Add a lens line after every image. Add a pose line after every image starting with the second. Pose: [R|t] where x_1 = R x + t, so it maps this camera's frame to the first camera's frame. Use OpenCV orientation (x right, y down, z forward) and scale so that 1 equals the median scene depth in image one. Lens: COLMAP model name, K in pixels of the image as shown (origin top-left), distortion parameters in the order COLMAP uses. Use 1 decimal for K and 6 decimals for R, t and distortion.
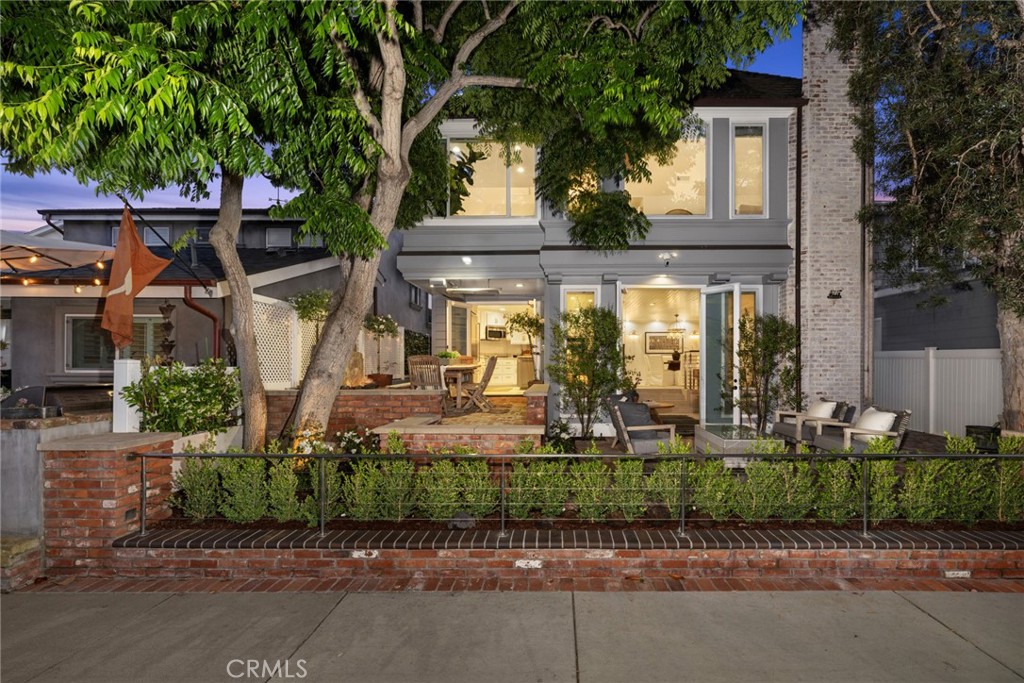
lens RADIAL K [[481.0, 0, 560.8], [0, 481.0, 362.3], [0, 0, 1]] dist [0.001707, 0.000236]
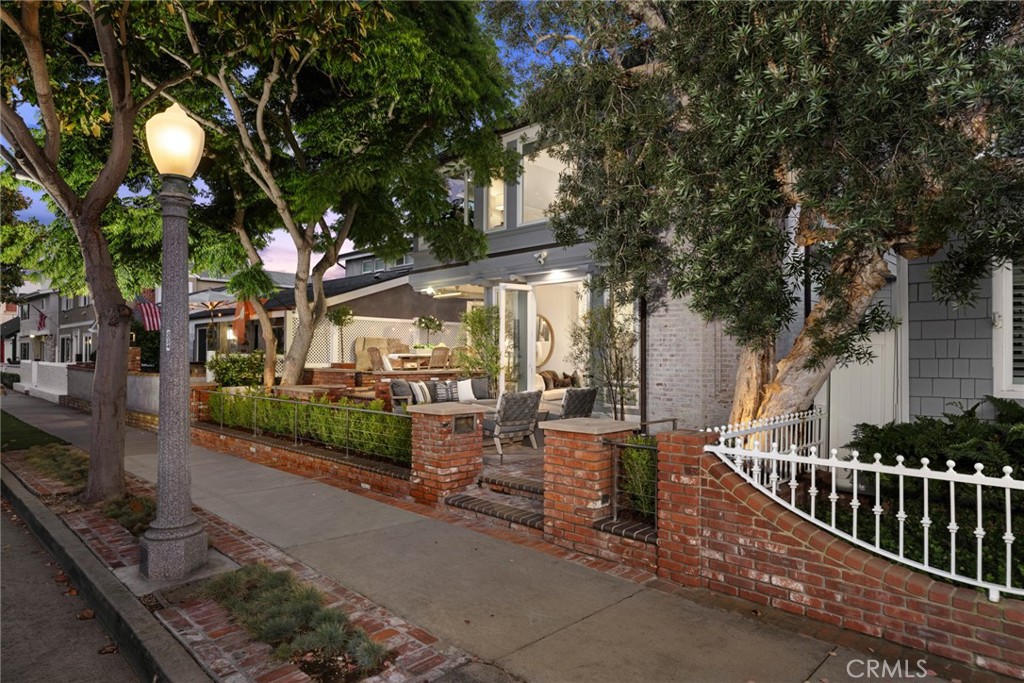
lens RADIAL K [[603.9, 0, 511.8], [0, 603.9, 347.1], [0, 0, 1]] dist [-0.001039, -0.000109]
pose [[0.714218, -0.007629, -0.699881, 1.178143], [0.002439, 0.999962, -0.008411, 0.000972], [0.699919, 0.004300, 0.714210, -0.036755]]
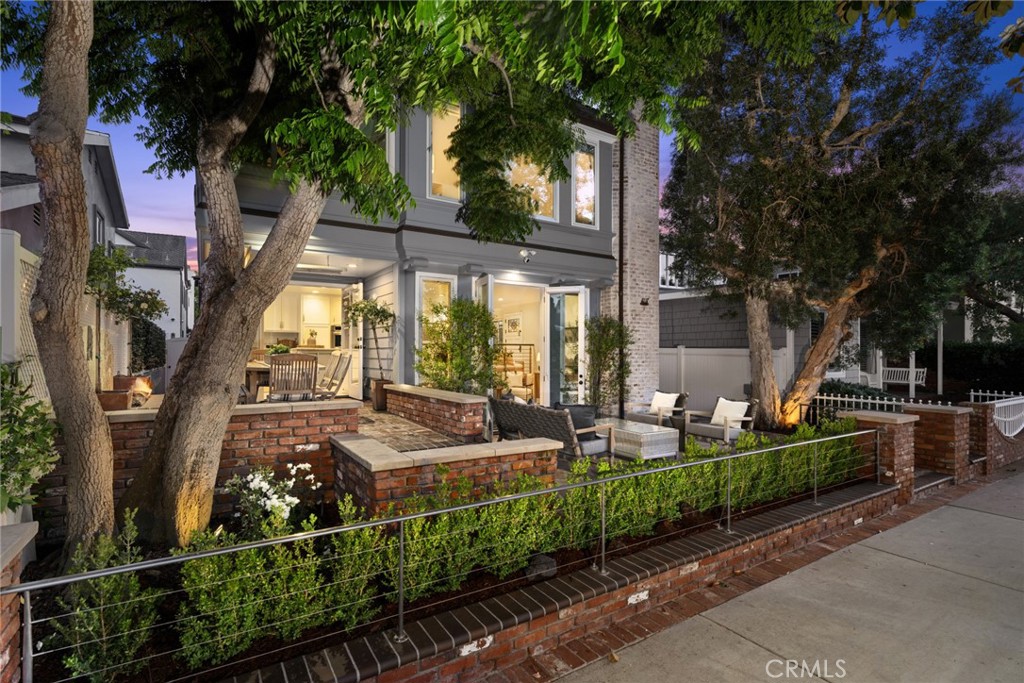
lens RADIAL K [[481.0, 0, 513.1], [0, 481.0, 348.4], [0, 0, 1]] dist [0.001707, 0.000236]
pose [[0.842377, 0.008597, 0.538820, -0.346572], [-0.008518, 0.999960, -0.002638, -0.019526], [-0.538821, -0.002367, 0.842417, 0.170501]]
